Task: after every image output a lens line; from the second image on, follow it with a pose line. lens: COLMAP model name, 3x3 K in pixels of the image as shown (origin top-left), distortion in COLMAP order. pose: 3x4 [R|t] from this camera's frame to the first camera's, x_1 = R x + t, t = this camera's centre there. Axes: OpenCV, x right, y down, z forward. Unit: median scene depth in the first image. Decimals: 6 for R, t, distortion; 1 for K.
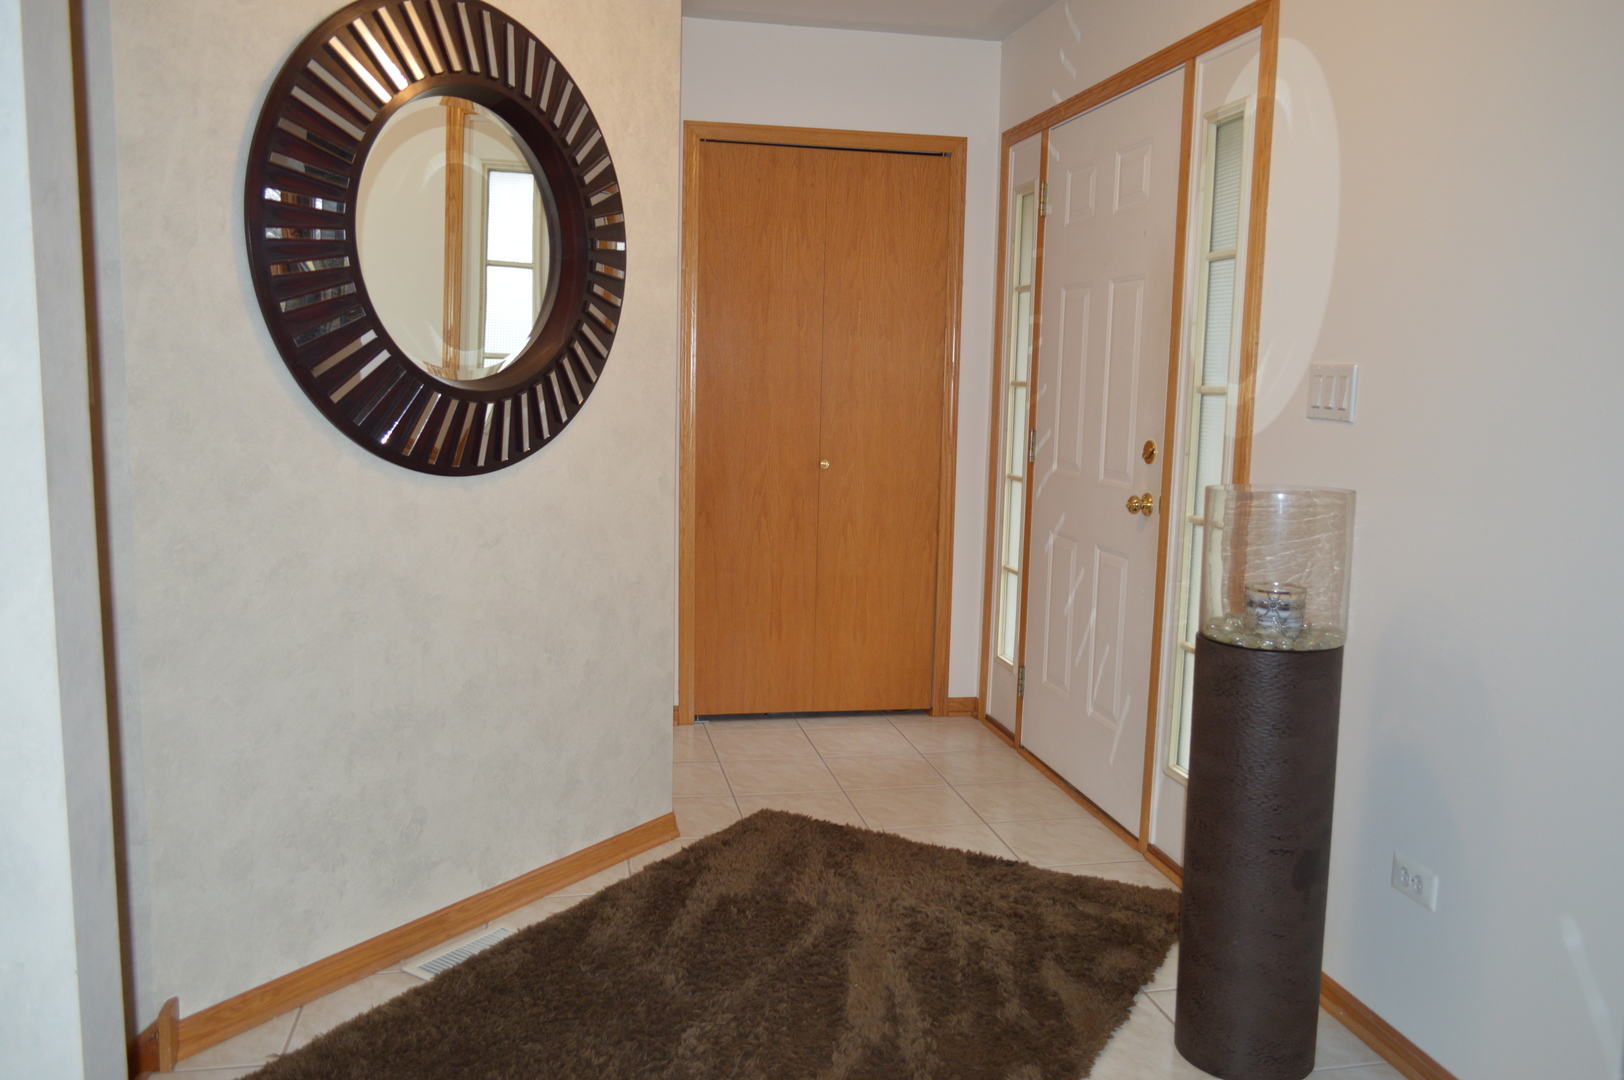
lens RADIAL K [[1290.0, 0, 812.0], [0, 1290.0, 540.0], [0, 0, 1]] dist [-0.006812, 0.000690]
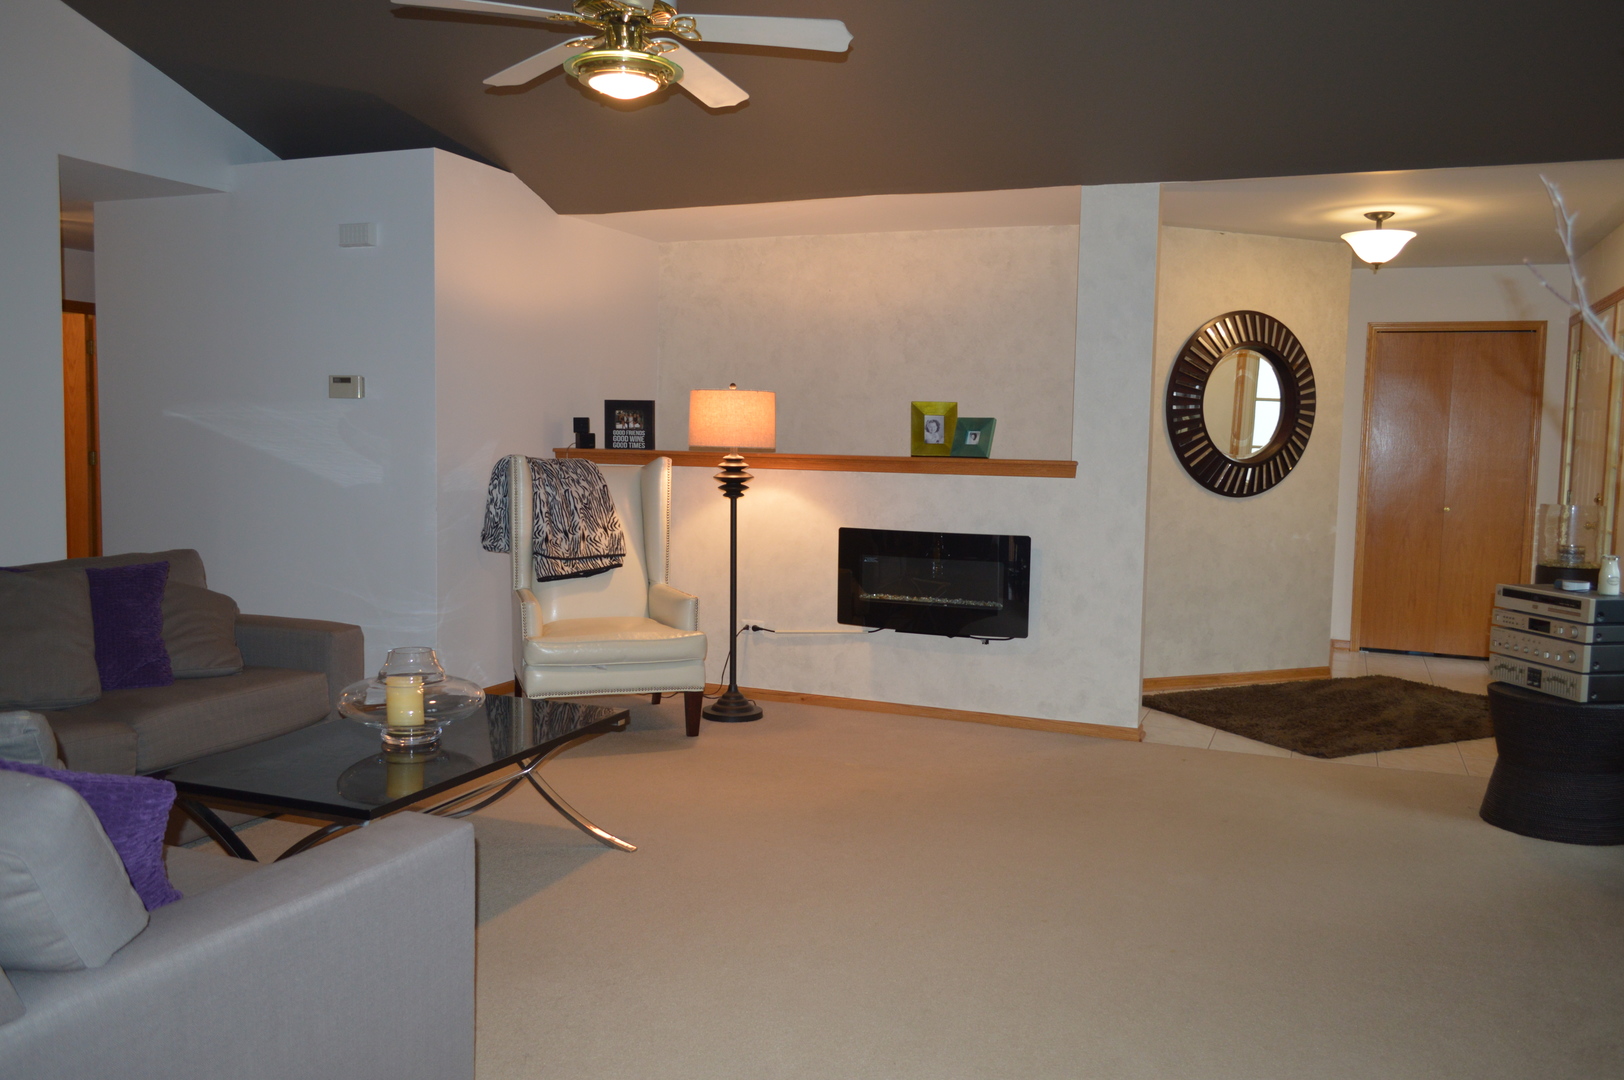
lens RADIAL K [[1290.0, 0, 812.0], [0, 1290.0, 540.0], [0, 0, 1]] dist [-0.006812, 0.000690]
pose [[0.836111, 0.042015, -0.546949, 0.394186], [-0.075863, 0.996338, -0.039435, 0.186089], [0.543289, 0.074465, 0.836237, -1.470216]]
